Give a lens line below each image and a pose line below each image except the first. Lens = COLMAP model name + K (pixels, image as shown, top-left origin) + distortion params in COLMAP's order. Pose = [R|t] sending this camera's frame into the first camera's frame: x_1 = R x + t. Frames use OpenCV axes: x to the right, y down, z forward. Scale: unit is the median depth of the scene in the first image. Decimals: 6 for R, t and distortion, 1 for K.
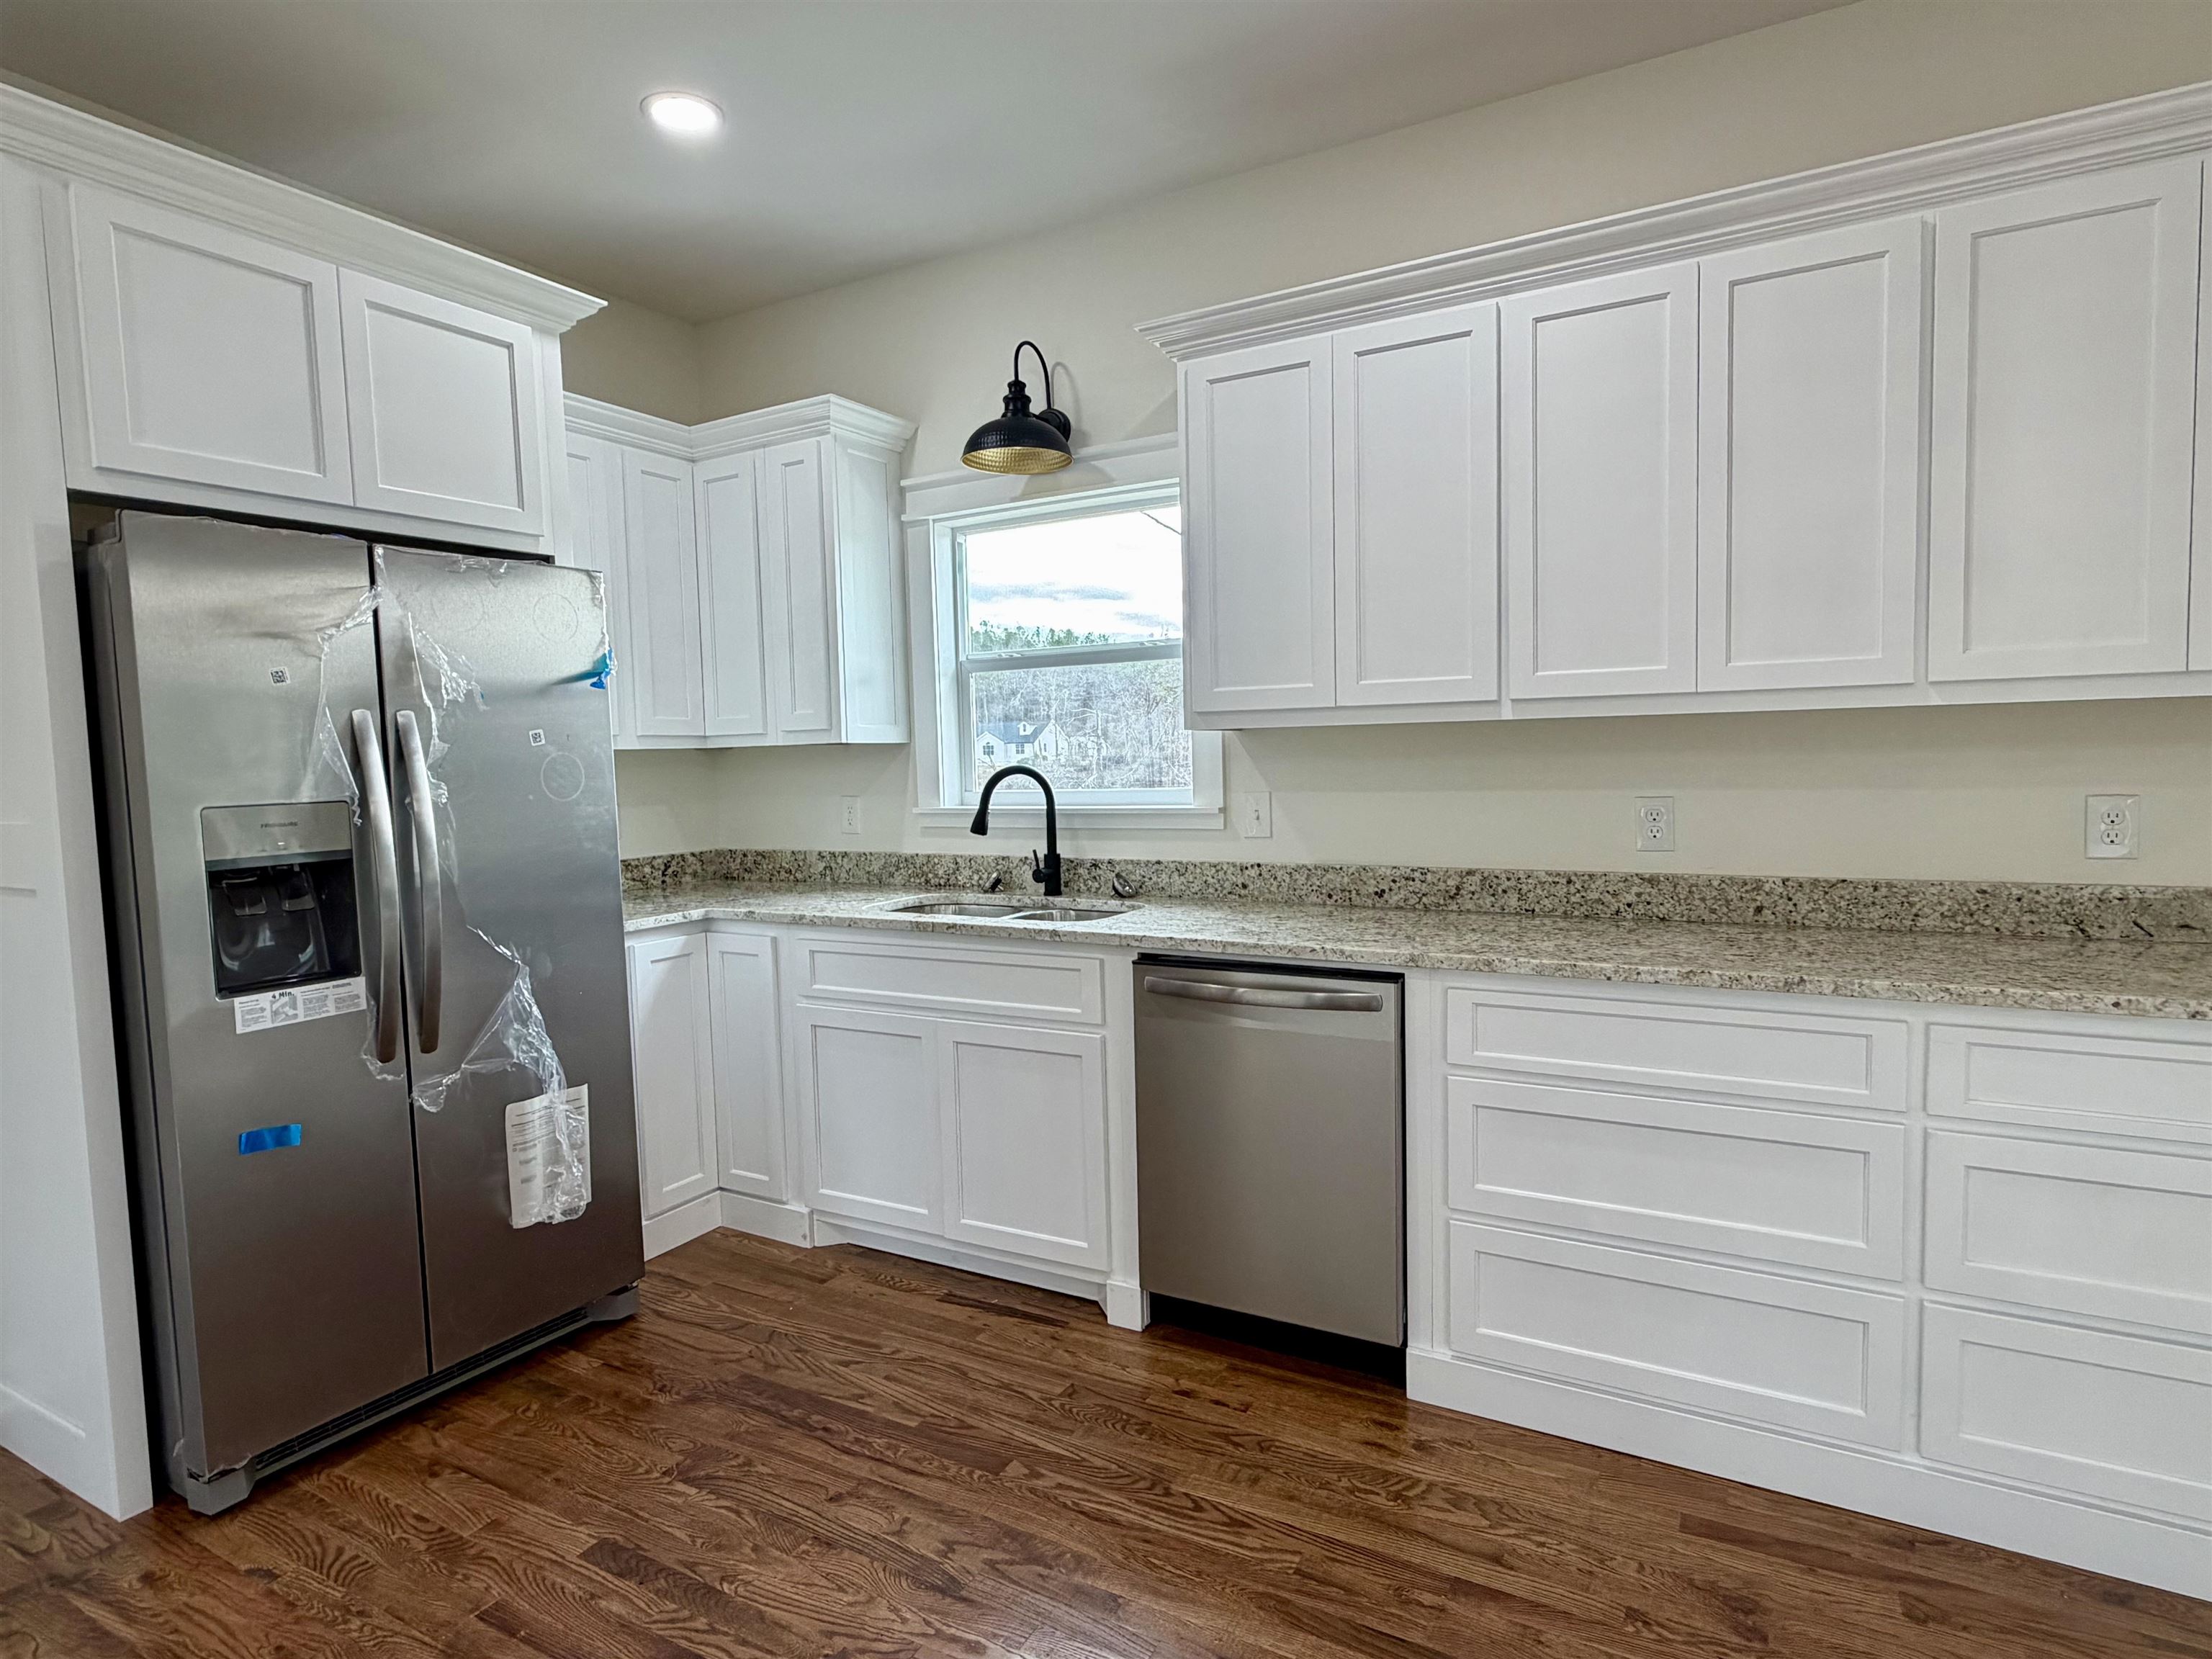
lens RADIAL K [[1194.0, 0, 1104.7], [0, 1194.0, 828.3], [0, 0, 1]] dist [0.005214, -0.000958]
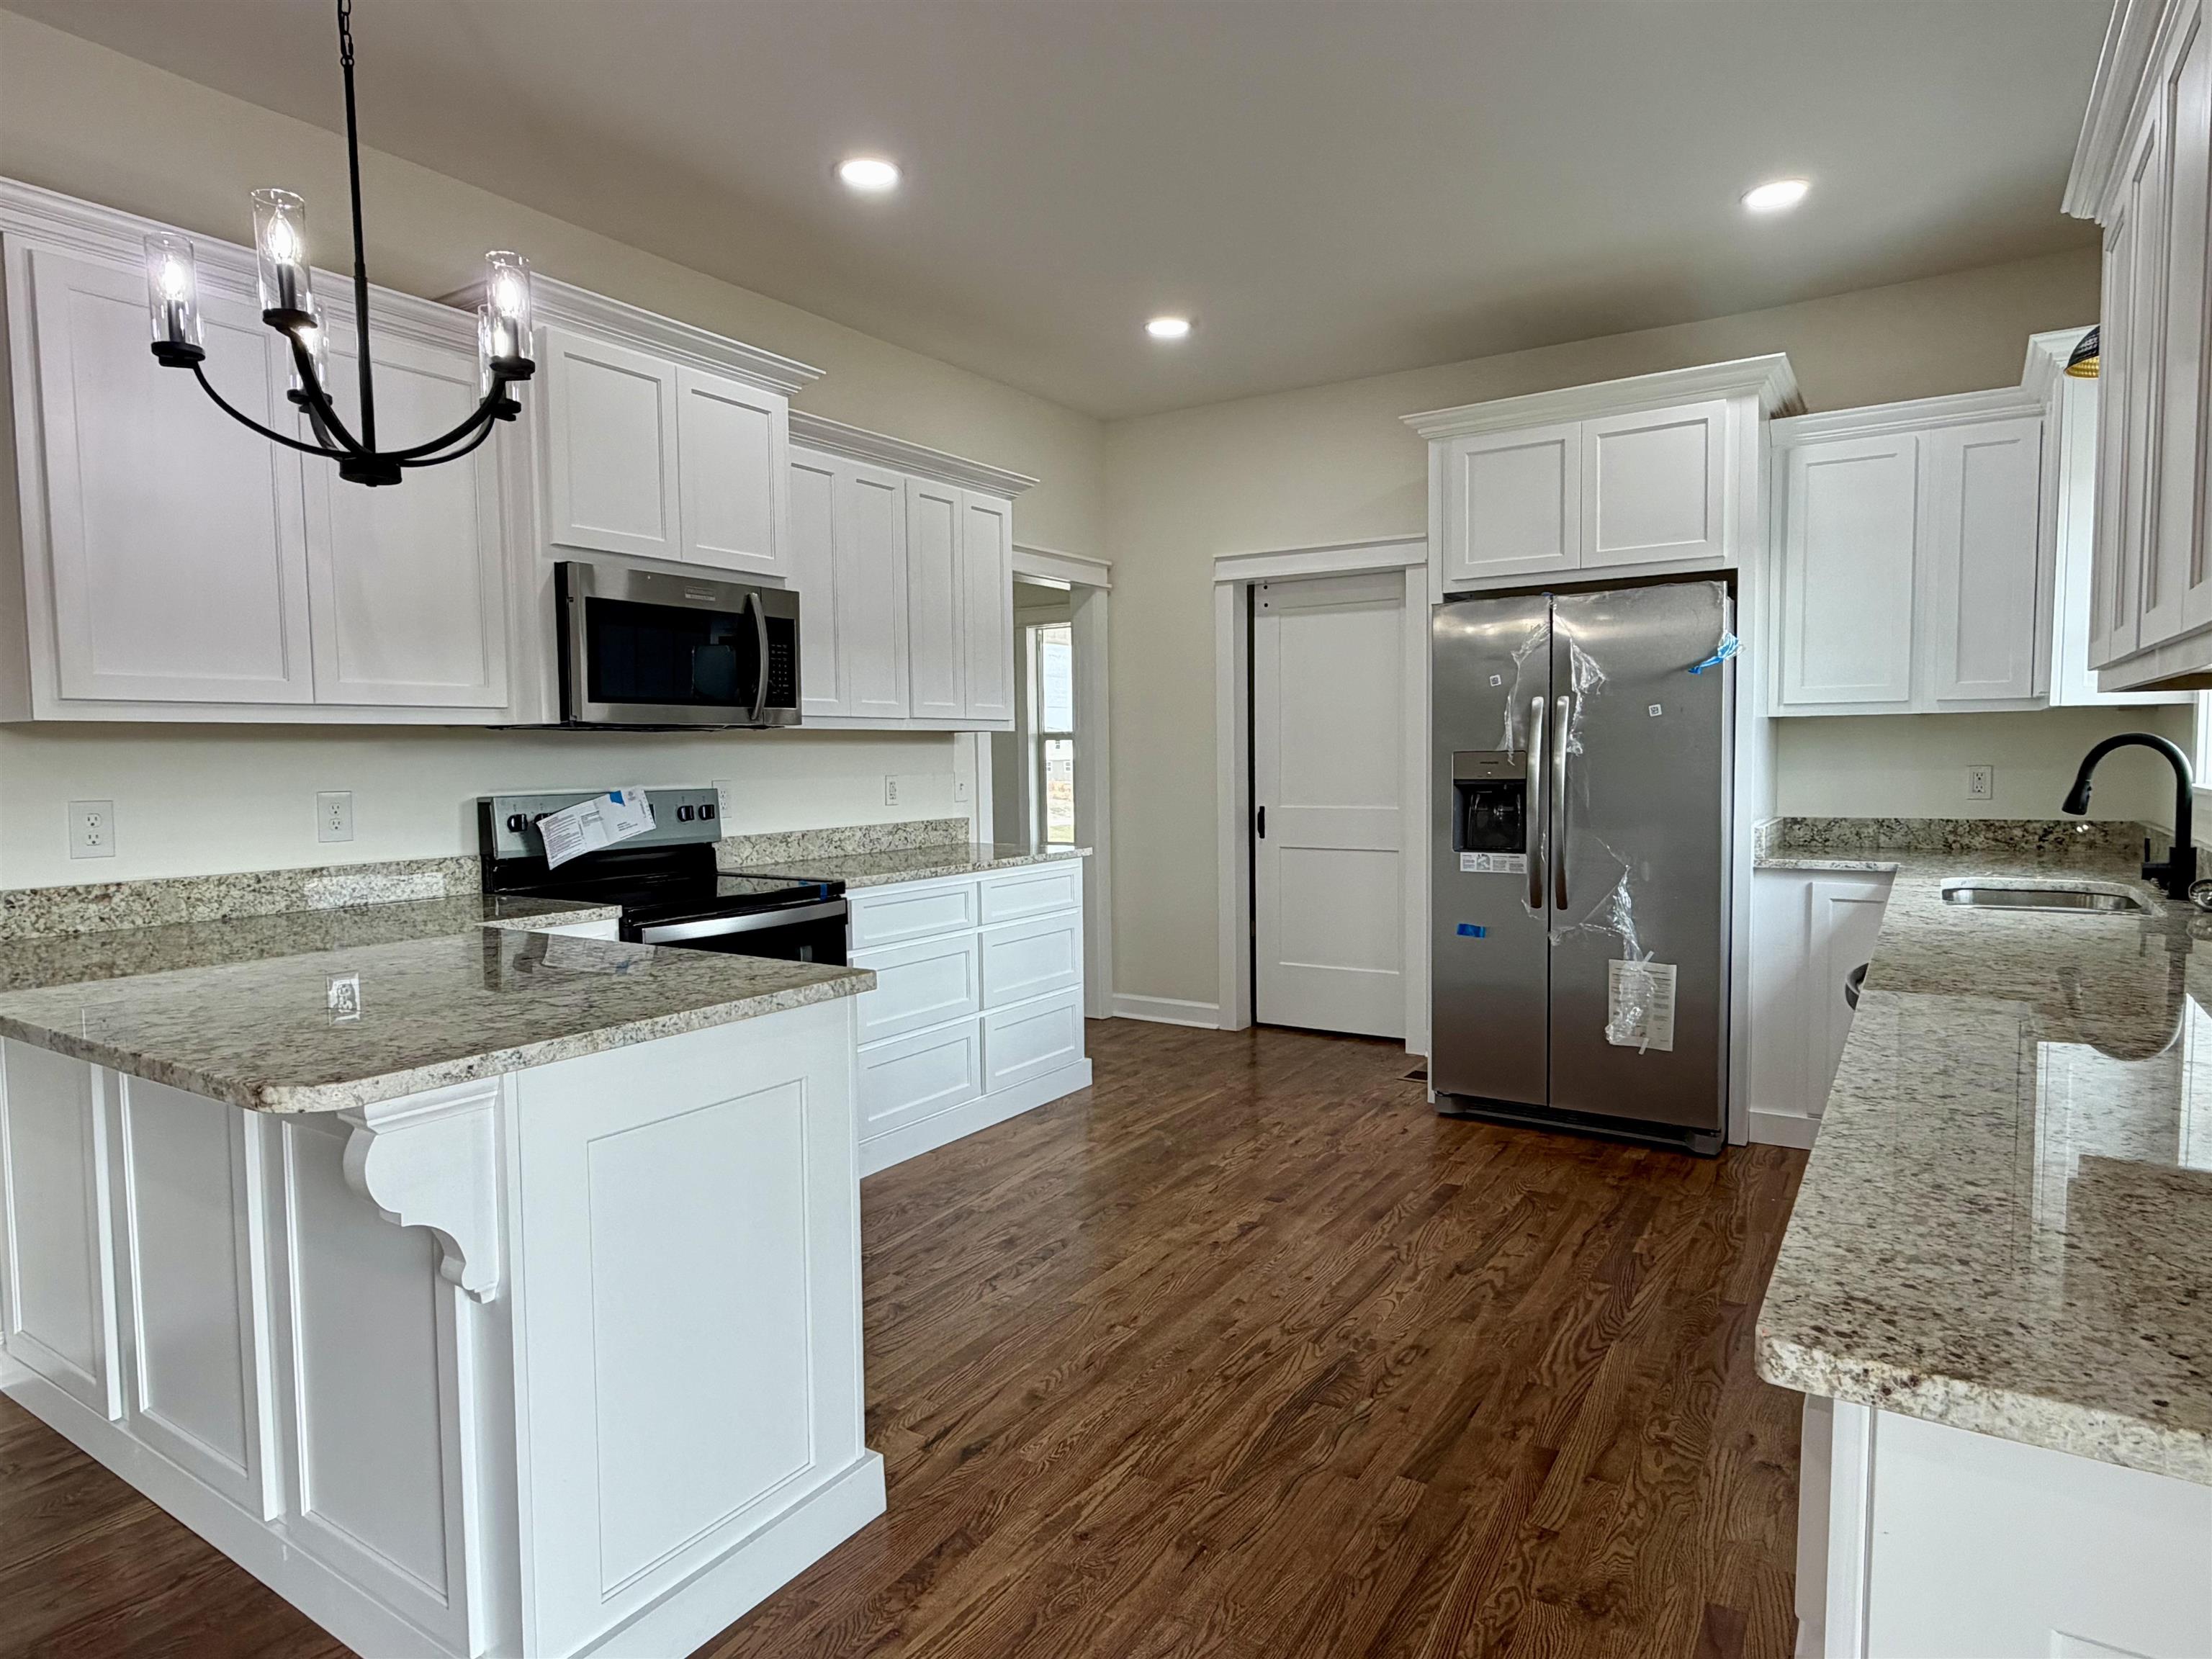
lens RADIAL K [[1305.1, 0, 1111.1], [0, 1305.1, 823.0], [0, 0, 1]] dist [0.002274, 0.001268]
pose [[-0.048548, 0.083455, -0.995328, 1.034525], [-0.048945, 0.995107, 0.085824, -0.041629], [0.997621, 0.052883, -0.044226, 0.406084]]
